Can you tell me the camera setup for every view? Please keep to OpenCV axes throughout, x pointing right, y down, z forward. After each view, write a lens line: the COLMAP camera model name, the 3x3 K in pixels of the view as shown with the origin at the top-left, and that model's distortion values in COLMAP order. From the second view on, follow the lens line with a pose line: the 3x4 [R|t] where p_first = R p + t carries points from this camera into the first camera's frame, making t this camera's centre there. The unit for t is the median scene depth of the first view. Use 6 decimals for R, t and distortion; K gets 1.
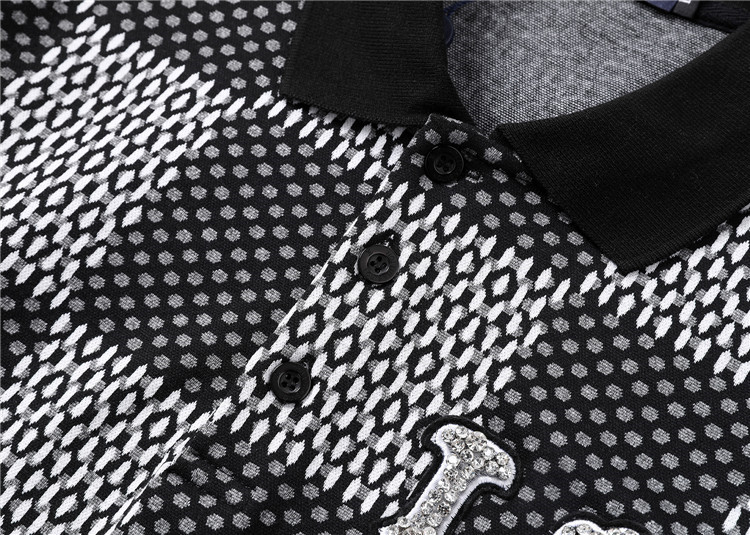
lens RADIAL K [[1450.3, 0, 364.9], [0, 1450.3, 245.0], [0, 0, 1]] dist [0.028814, 0.199302]
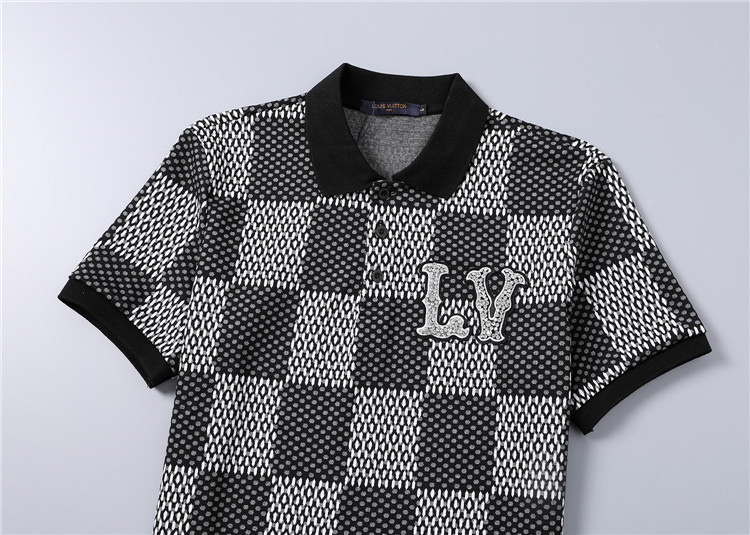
lens RADIAL K [[915.7, 0, 375.0], [0, 915.7, 267.5], [0, 0, 1]] dist [0.017343, -0.006468]
pose [[0.868833, -0.471878, 0.149870, -0.349672], [0.439859, 0.874624, 0.203858, -0.342113], [-0.227276, -0.111197, 0.967461, -1.000505]]
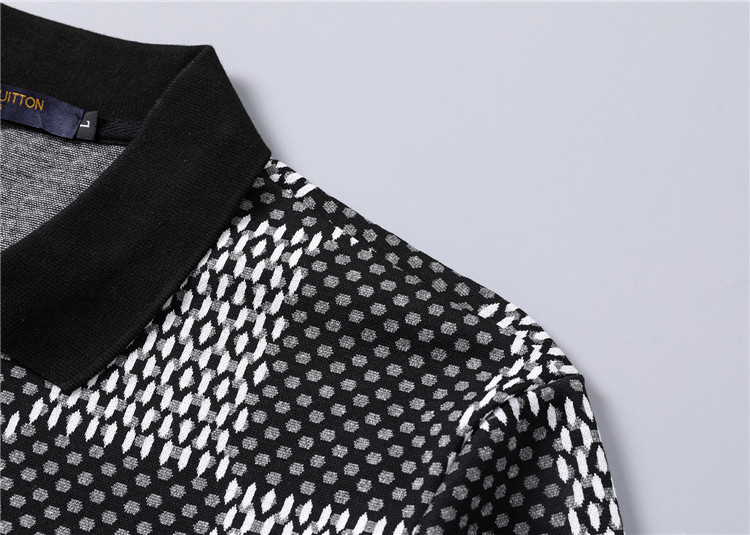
lens RADIAL K [[1450.3, 0, 364.9], [0, 1450.3, 245.0], [0, 0, 1]] dist [0.028814, 0.199302]
pose [[0.956928, -0.242118, 0.160208, 0.241200], [0.243850, 0.969771, 0.009069, -0.043079], [-0.157560, 0.030389, 0.987042, -0.106765]]
